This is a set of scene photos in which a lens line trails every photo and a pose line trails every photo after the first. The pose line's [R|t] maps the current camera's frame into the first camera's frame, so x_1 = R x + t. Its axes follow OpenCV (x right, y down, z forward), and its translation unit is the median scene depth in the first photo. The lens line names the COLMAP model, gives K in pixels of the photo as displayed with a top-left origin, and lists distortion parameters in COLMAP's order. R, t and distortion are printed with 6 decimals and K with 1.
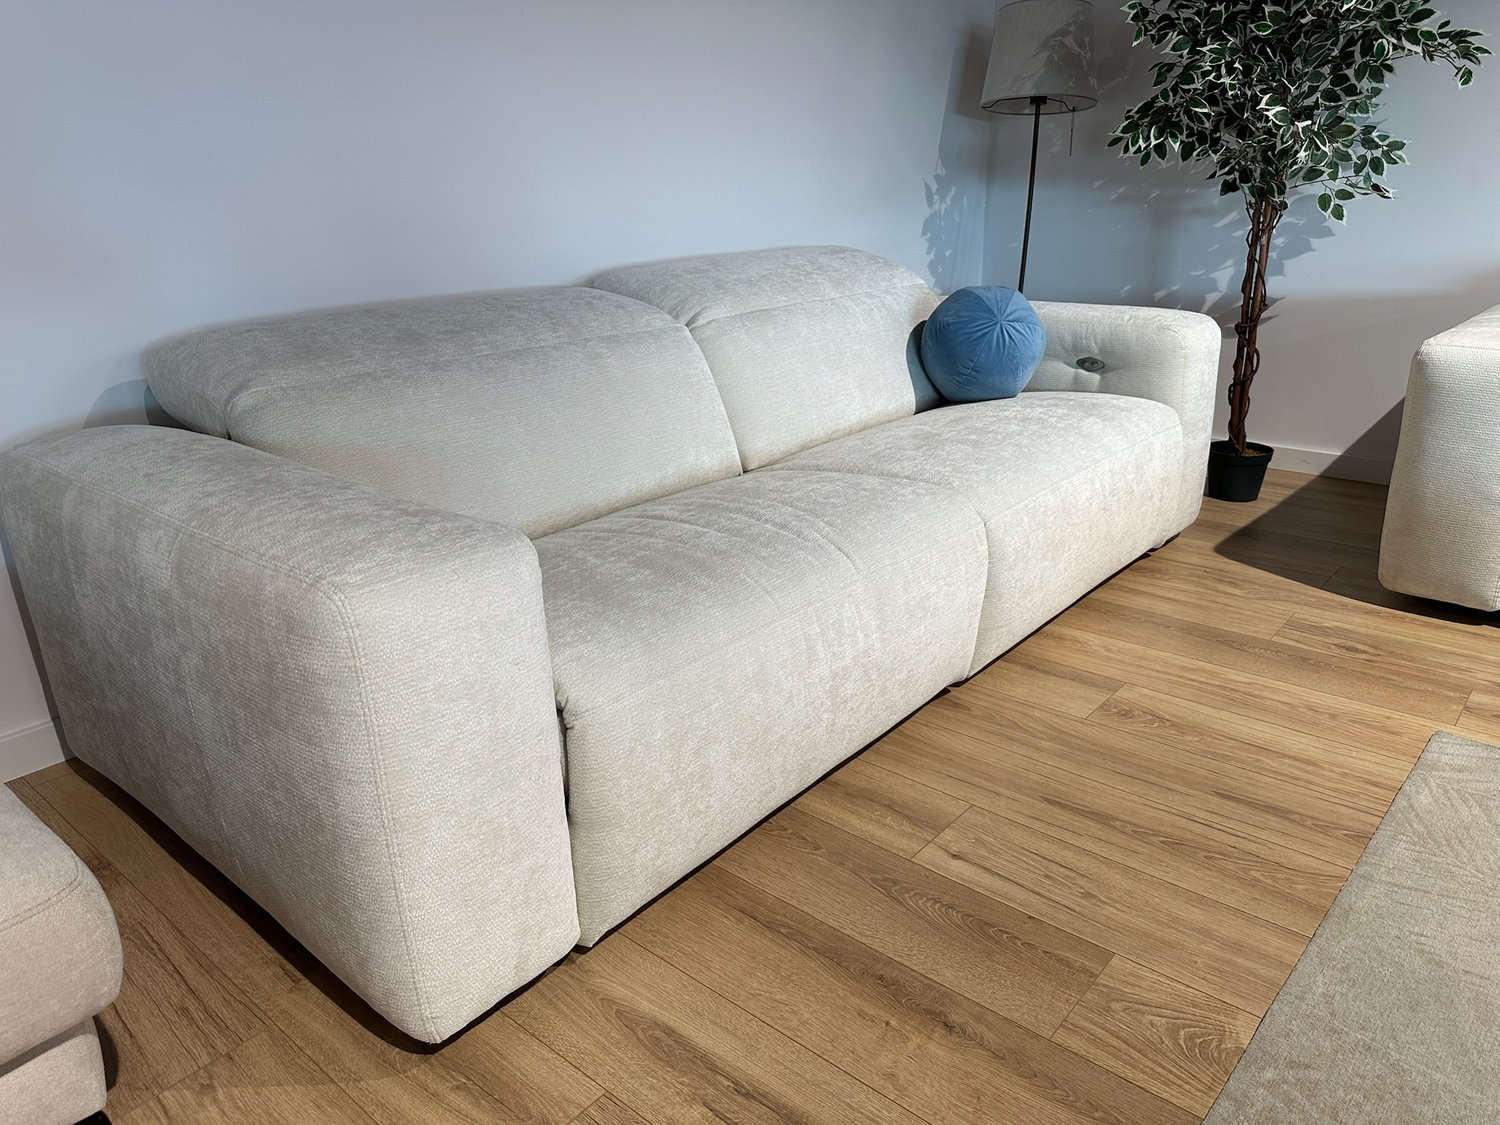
lens RADIAL K [[1067.4, 0, 746.6], [0, 1067.4, 549.2], [0, 0, 1]] dist [0.046386, -0.055105]
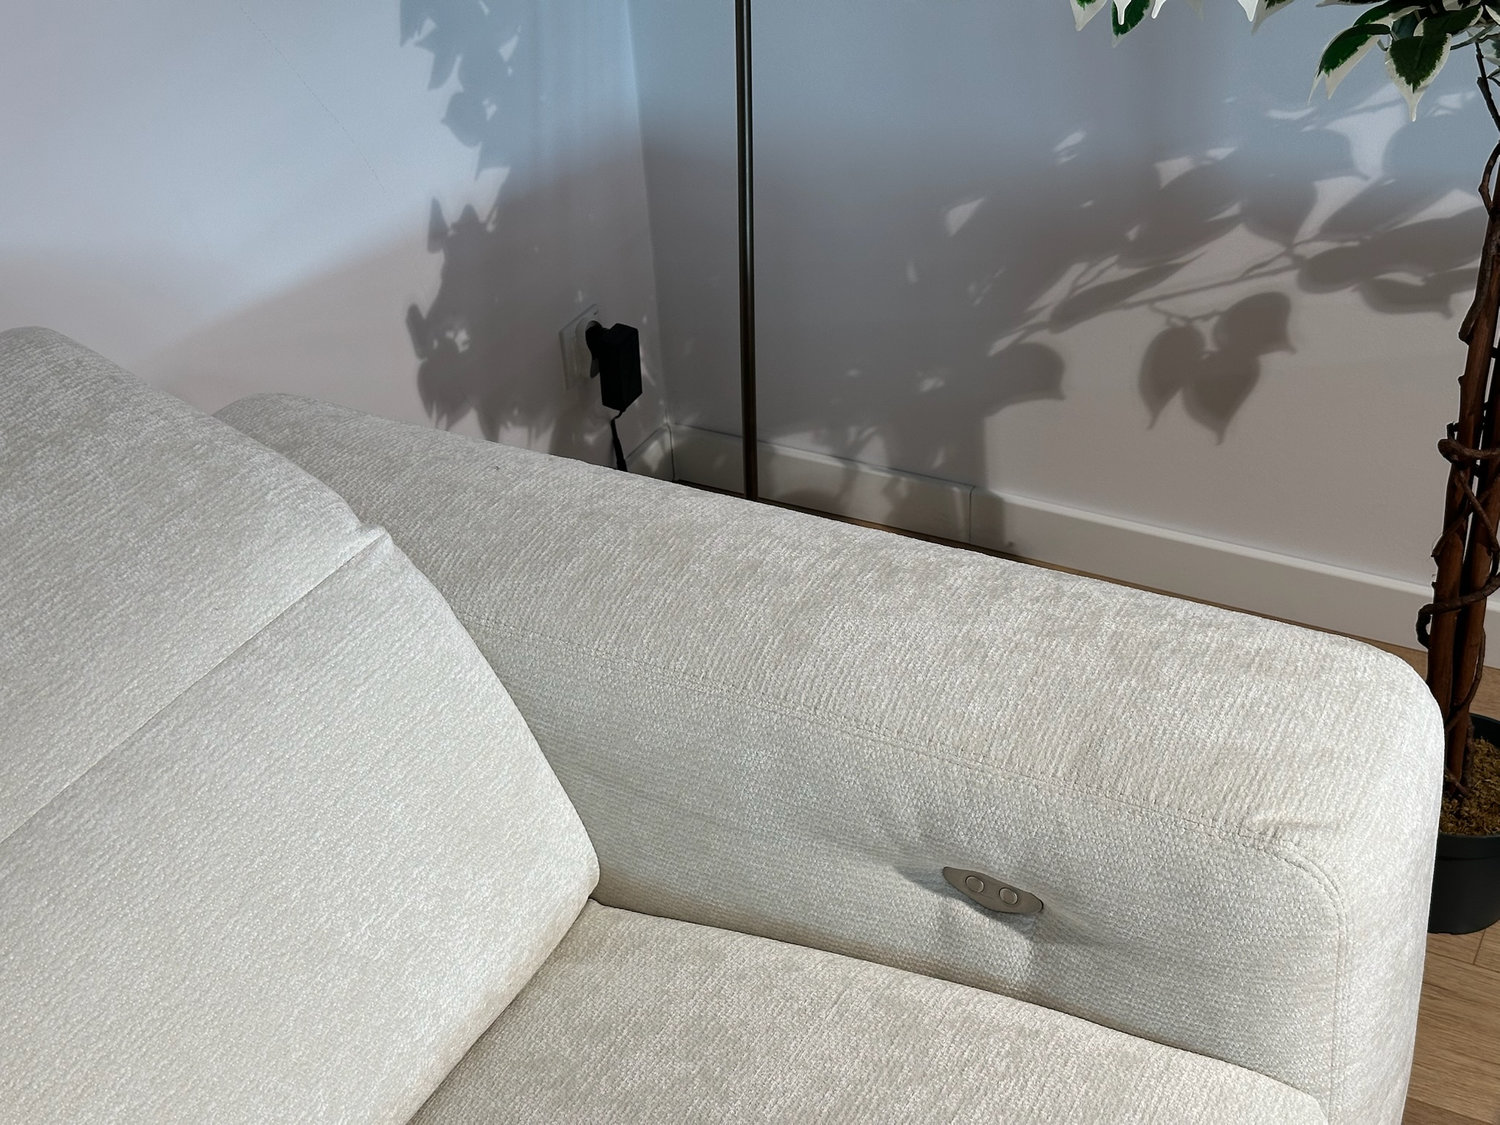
lens RADIAL K [[2088.1, 0, 740.2], [0, 2088.1, 571.7], [0, 0, 1]] dist [0.143290, 0.000000]
pose [[0.975527, -0.155834, 0.155124, 0.274526], [0.111113, 0.958159, 0.263789, -0.575418], [-0.189741, -0.240097, 0.952025, 0.766956]]
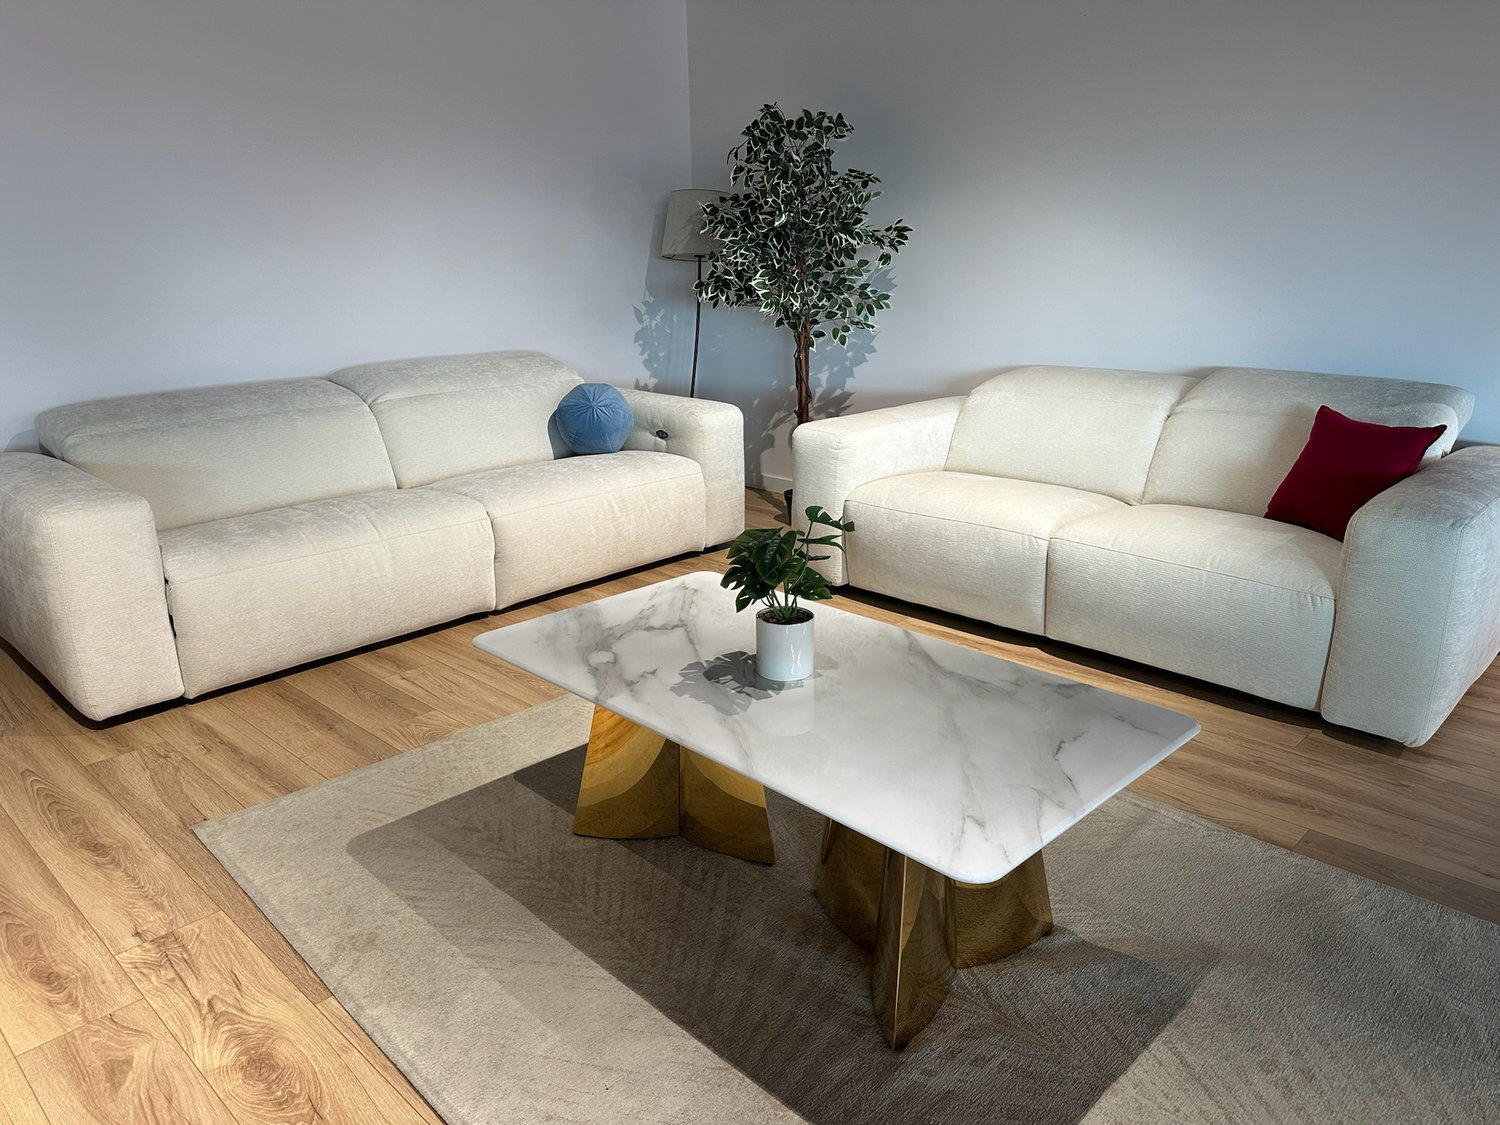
lens RADIAL K [[1067.4, 0, 747.0], [0, 1067.4, 565.2], [0, 0, 1]] dist [0.046386, -0.055105]
pose [[0.998306, 0.028155, -0.050918, 0.769738], [-0.030348, 0.998621, -0.042828, 0.119687], [0.049642, 0.044301, 0.997784, -0.792205]]
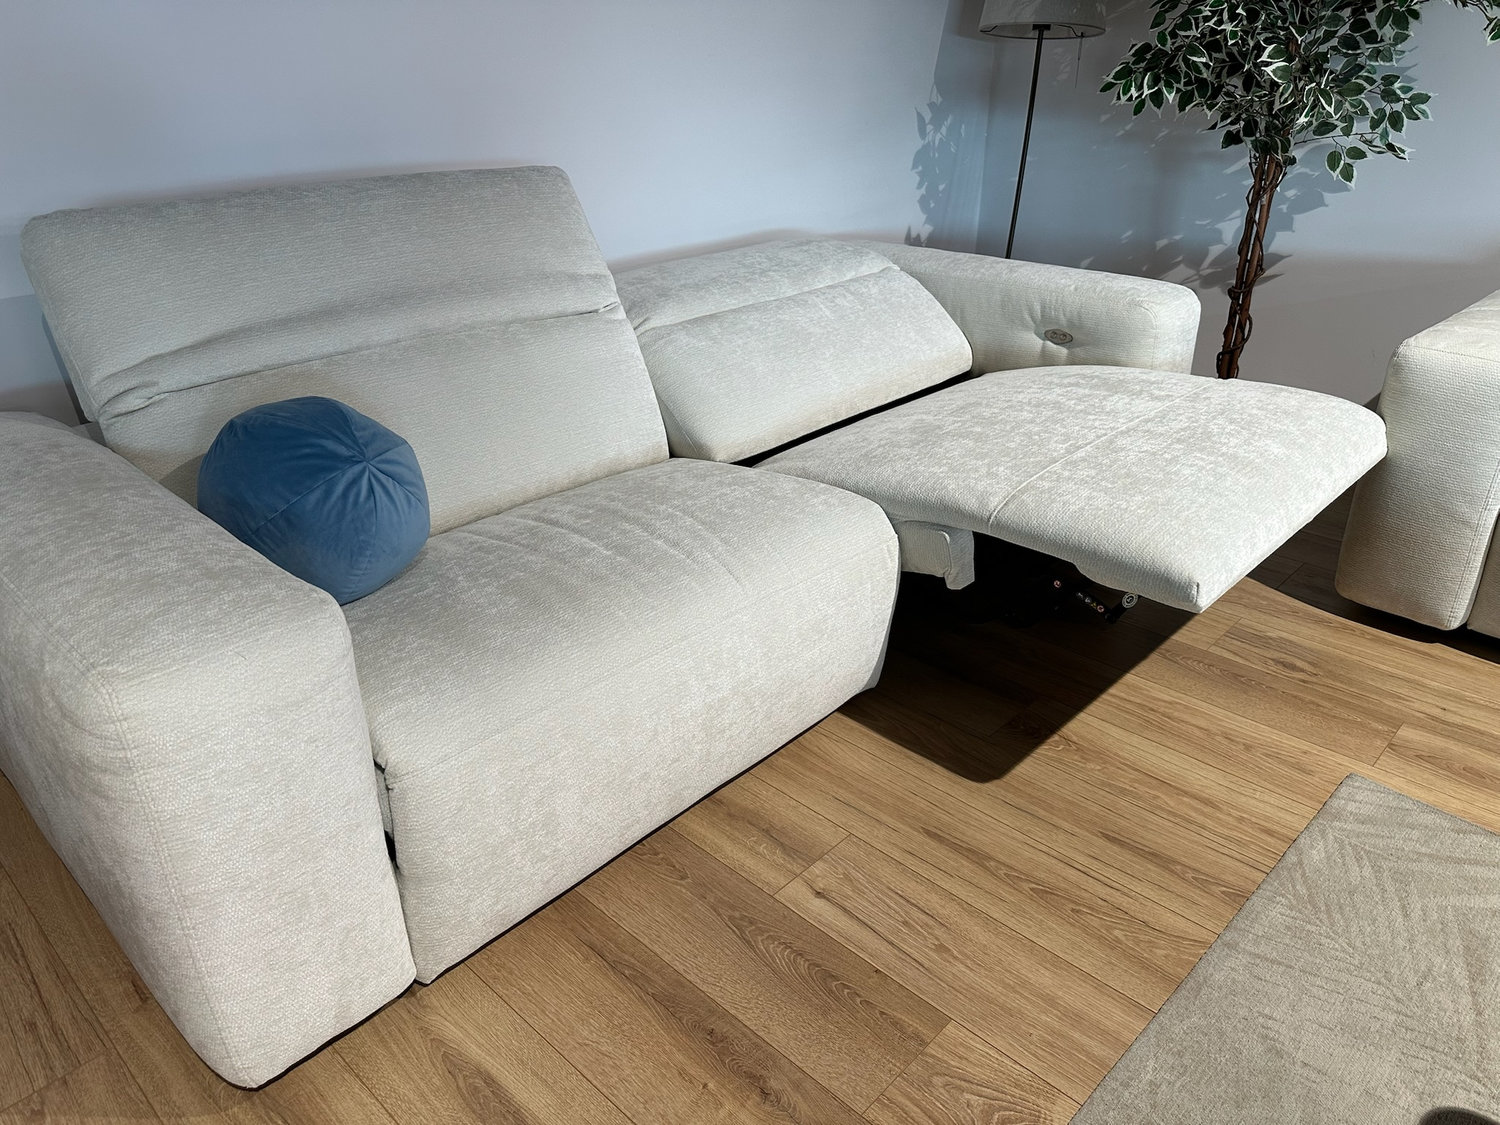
lens RADIAL K [[1067.4, 0, 738.2], [0, 1067.4, 557.7], [0, 0, 1]] dist [0.046386, -0.055105]
pose [[0.998337, 0.041992, -0.039506, 0.122375], [-0.037172, 0.992589, 0.115693, -0.113045], [0.044071, -0.114032, 0.992499, 0.040179]]
